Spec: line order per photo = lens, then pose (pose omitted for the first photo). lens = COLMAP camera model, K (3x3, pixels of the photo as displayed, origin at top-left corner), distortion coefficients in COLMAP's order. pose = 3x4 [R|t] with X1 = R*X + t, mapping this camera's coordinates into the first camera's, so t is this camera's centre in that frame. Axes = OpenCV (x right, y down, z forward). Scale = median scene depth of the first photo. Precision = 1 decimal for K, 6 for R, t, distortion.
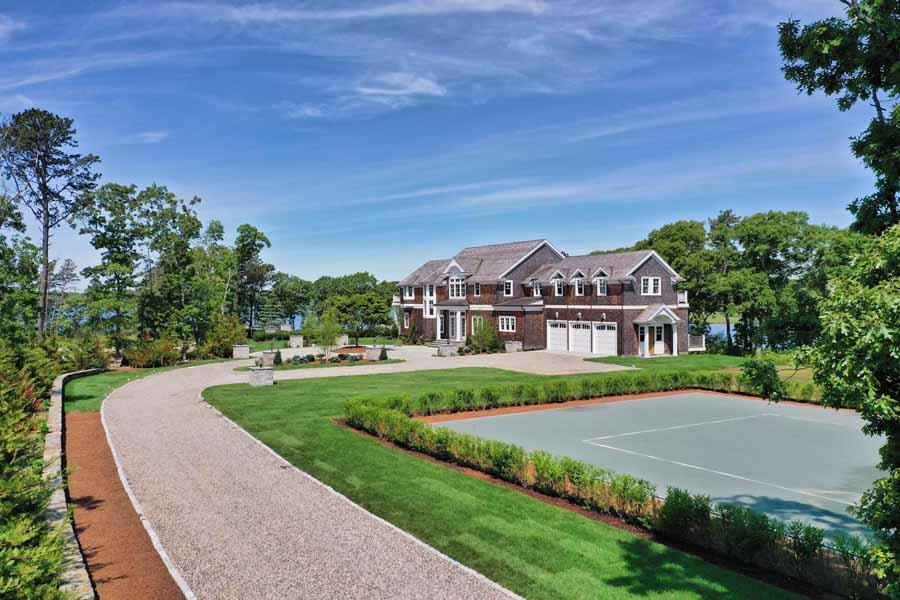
lens RADIAL K [[708.2, 0, 450.0], [0, 708.2, 300.0], [0, 0, 1]] dist [-0.005555, 0.001853]
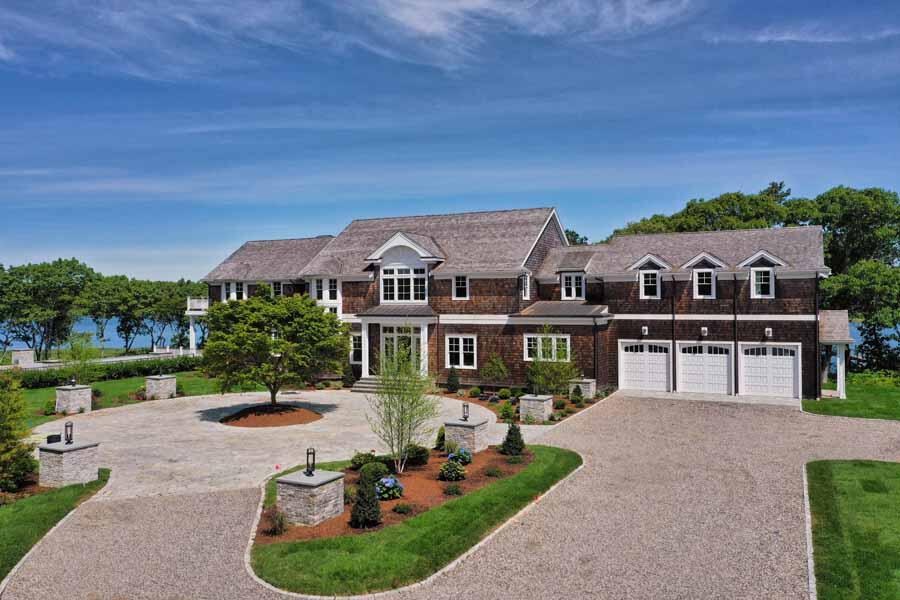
lens RADIAL K [[708.2, 0, 450.0], [0, 708.2, 300.0], [0, 0, 1]] dist [-0.005555, 0.001853]
pose [[0.847464, 0.001164, 0.530852, -0.281658], [0.002334, 0.999980, -0.005919, -0.001630], [-0.530848, 0.006255, 0.847444, 0.544424]]
